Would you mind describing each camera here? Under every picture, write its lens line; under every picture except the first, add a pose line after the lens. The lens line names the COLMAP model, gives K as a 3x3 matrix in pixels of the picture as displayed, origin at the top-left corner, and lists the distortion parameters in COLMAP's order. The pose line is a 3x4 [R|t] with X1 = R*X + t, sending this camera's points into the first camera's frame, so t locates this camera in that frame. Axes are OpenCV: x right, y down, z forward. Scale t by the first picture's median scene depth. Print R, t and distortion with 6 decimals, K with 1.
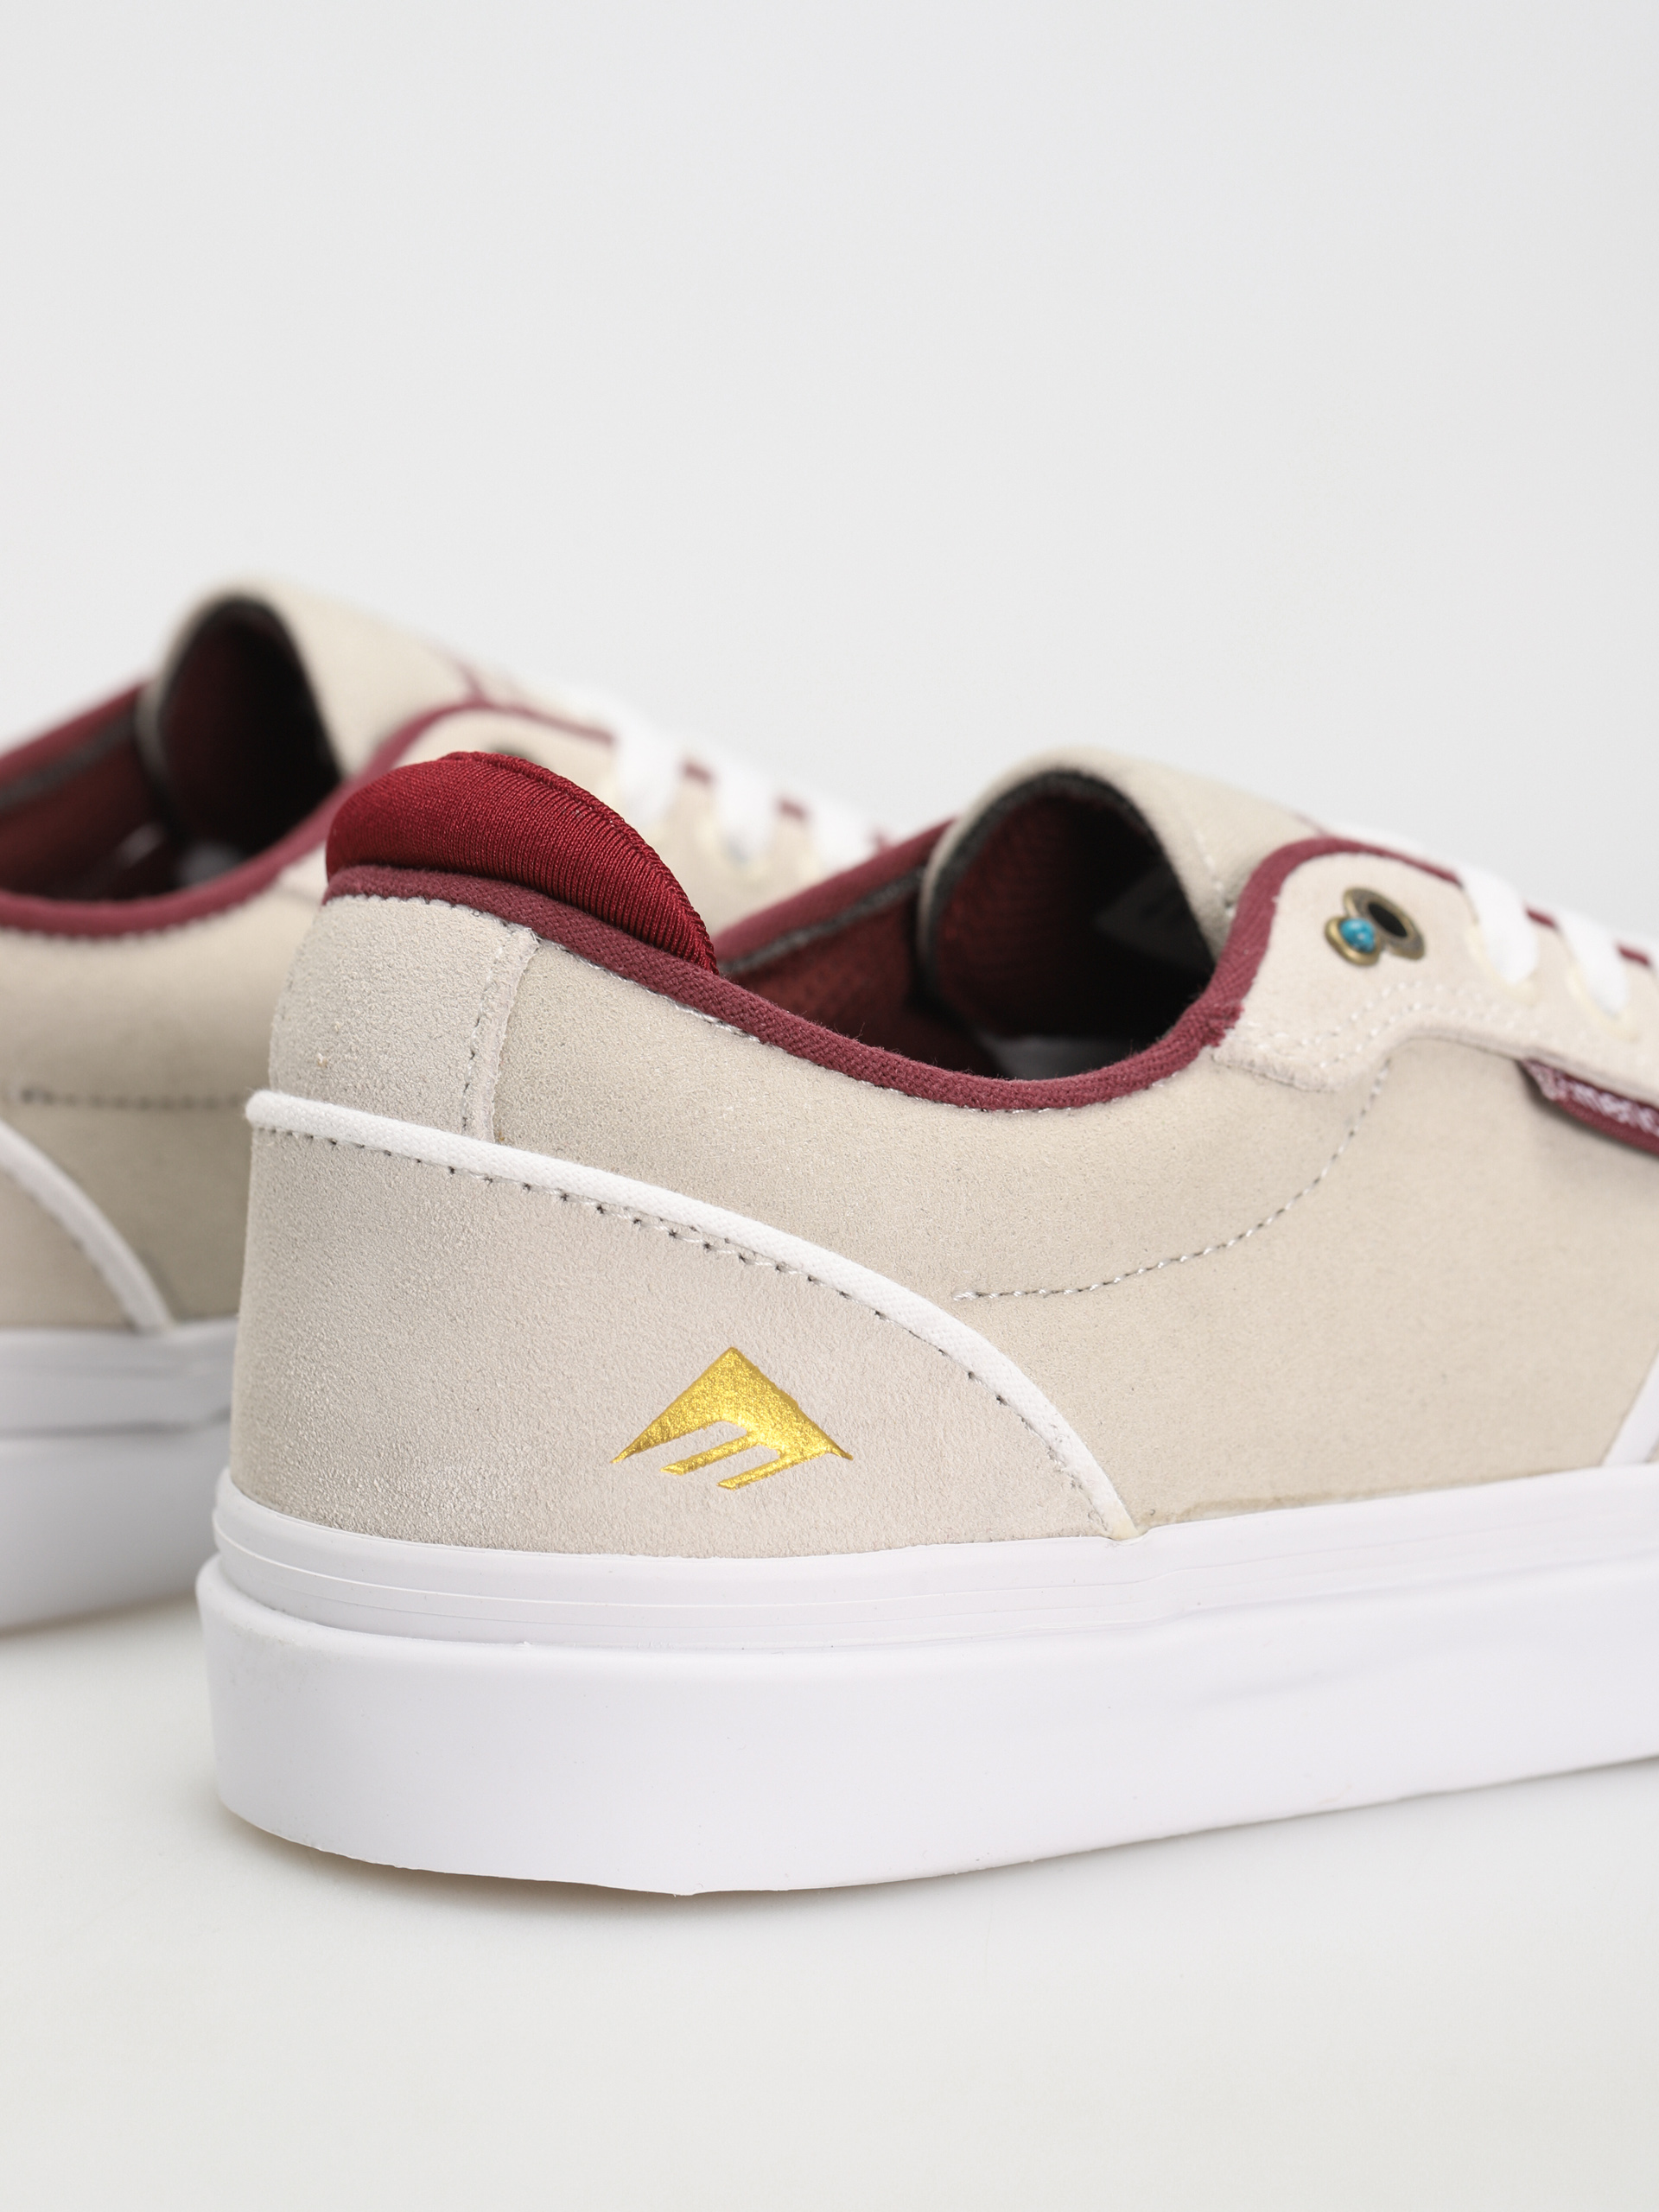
lens RADIAL K [[7512.1, 0, 826.8], [0, 7512.1, 1103.0], [0, 0, 1]] dist [0.077616, 0.000000]
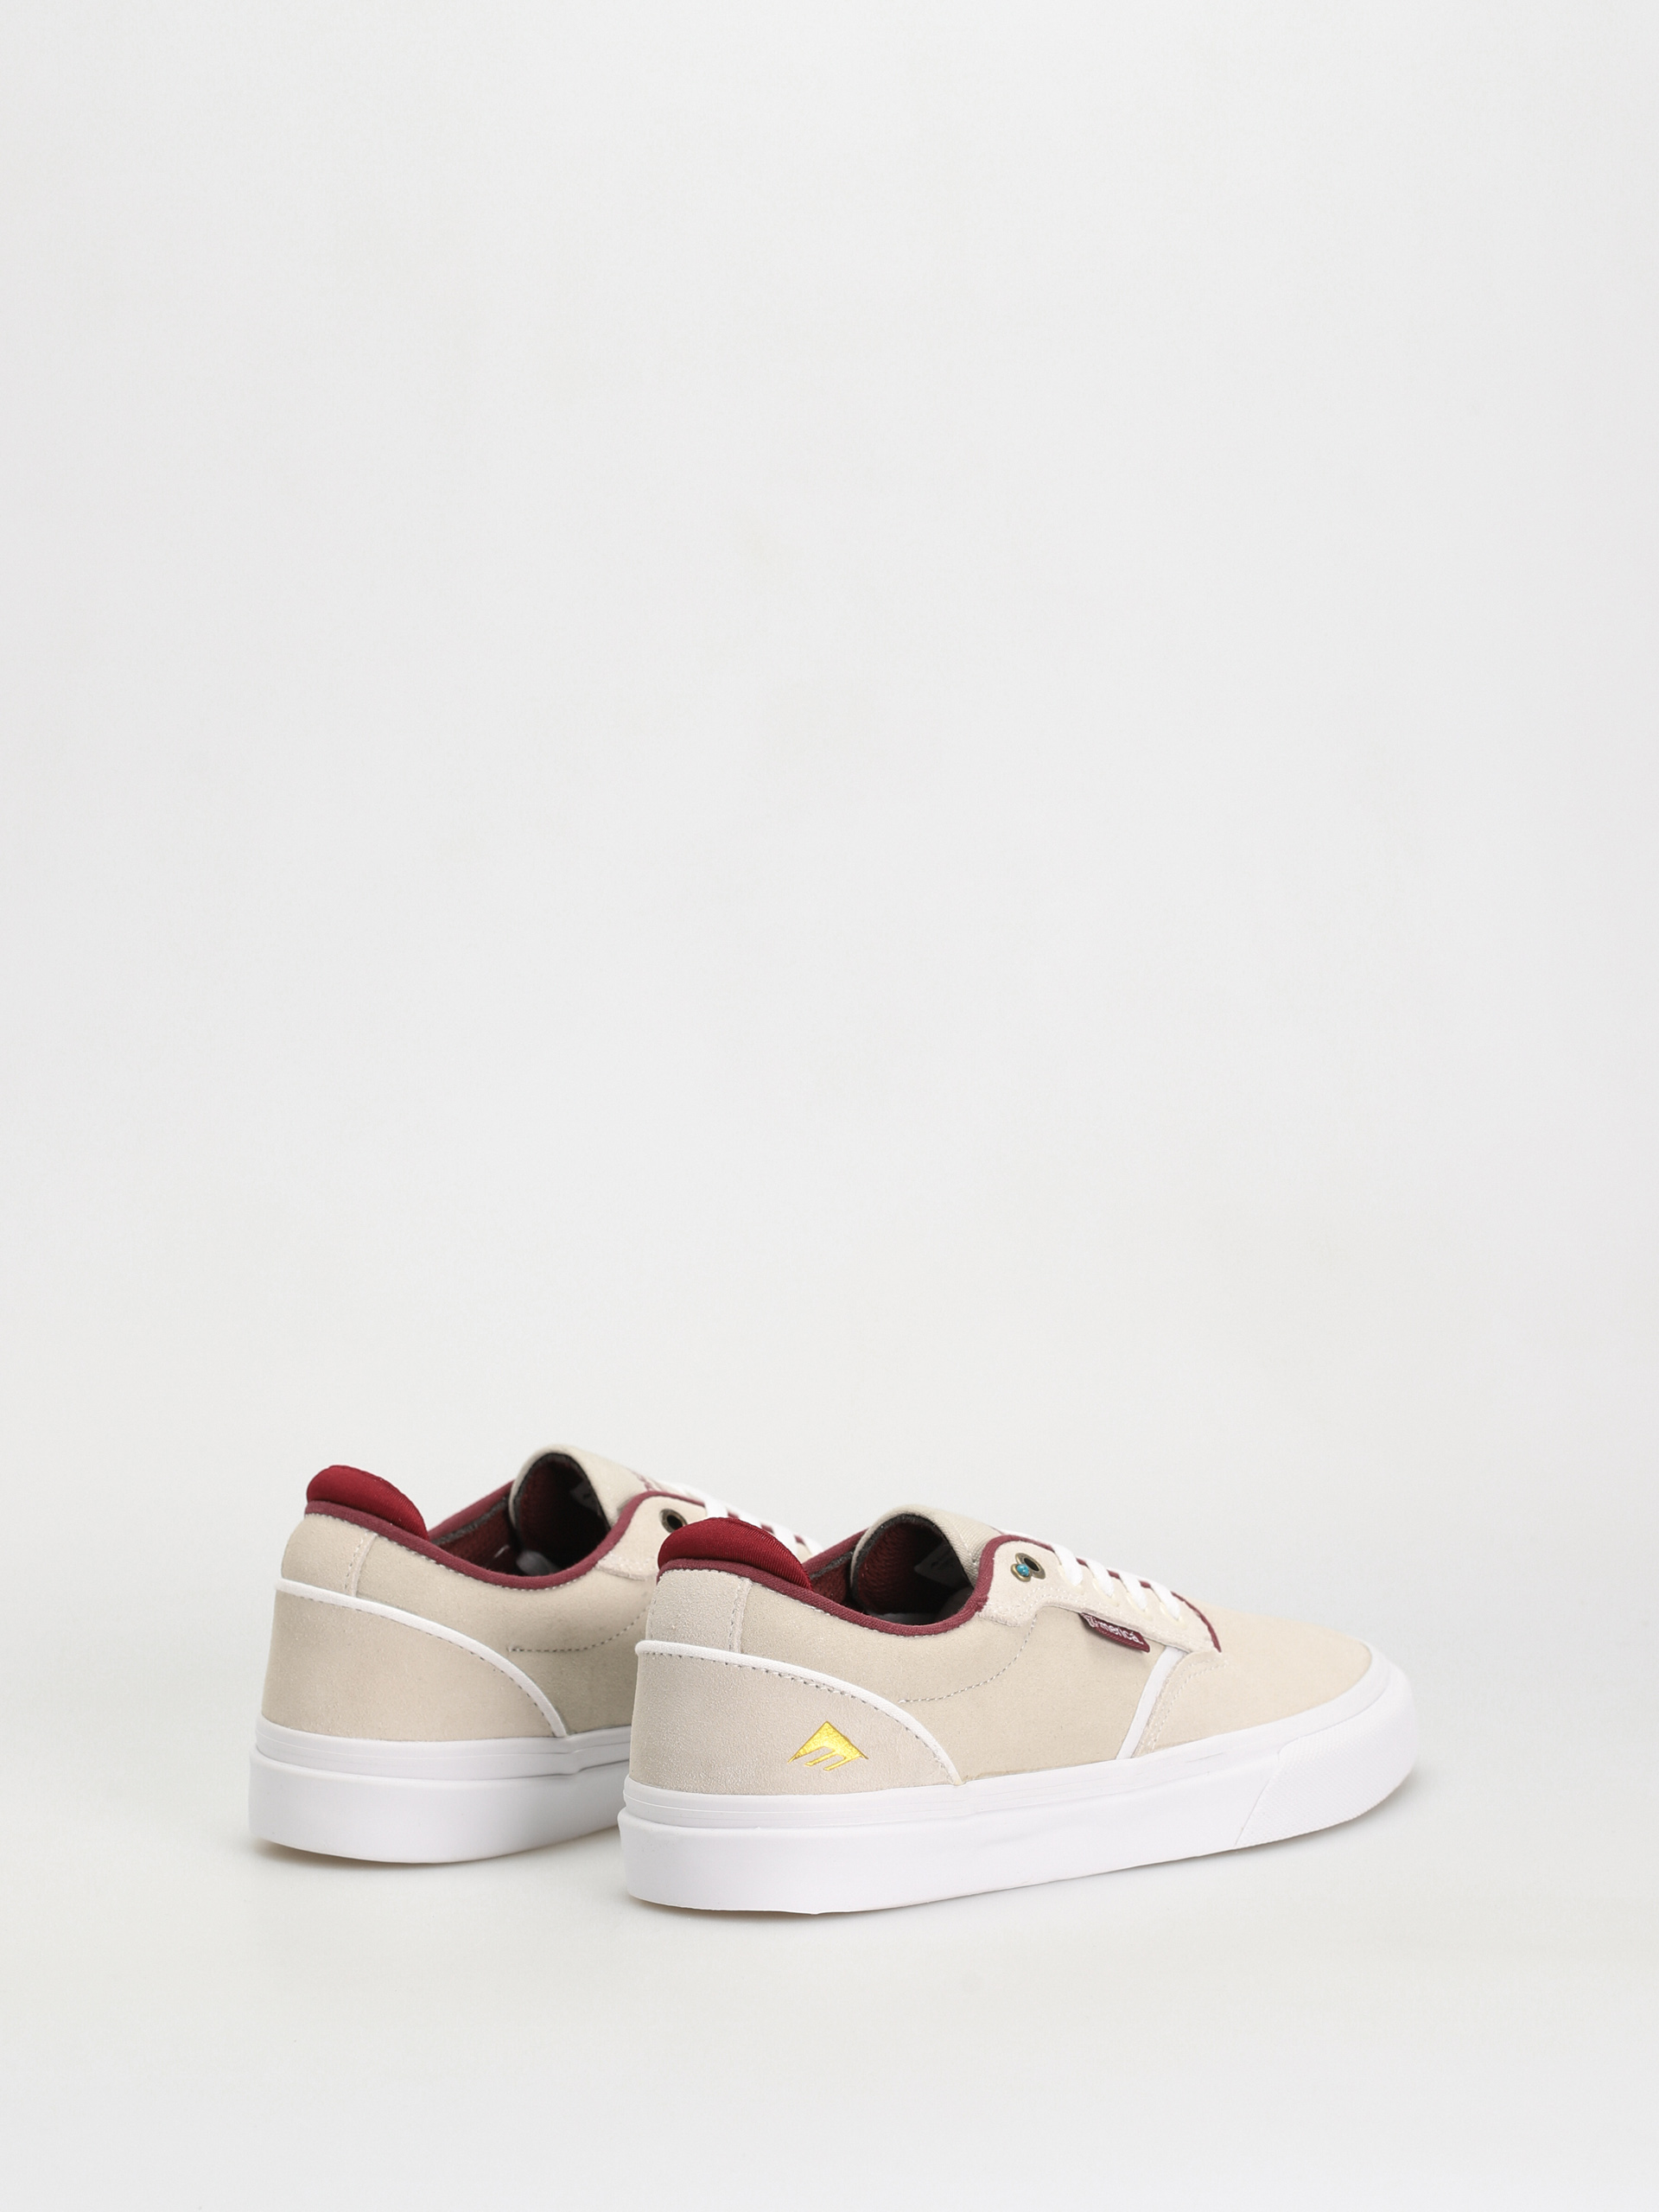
lens RADIAL K [[7512.1, 0, 832.4], [0, 7512.1, 1107.2], [0, 0, 1]] dist [0.077616, 0.000000]
pose [[0.992990, -0.028606, 0.114683, -0.320665], [0.037976, 0.996041, -0.080372, 0.028362], [-0.111930, 0.084163, 0.990146, -1.802460]]
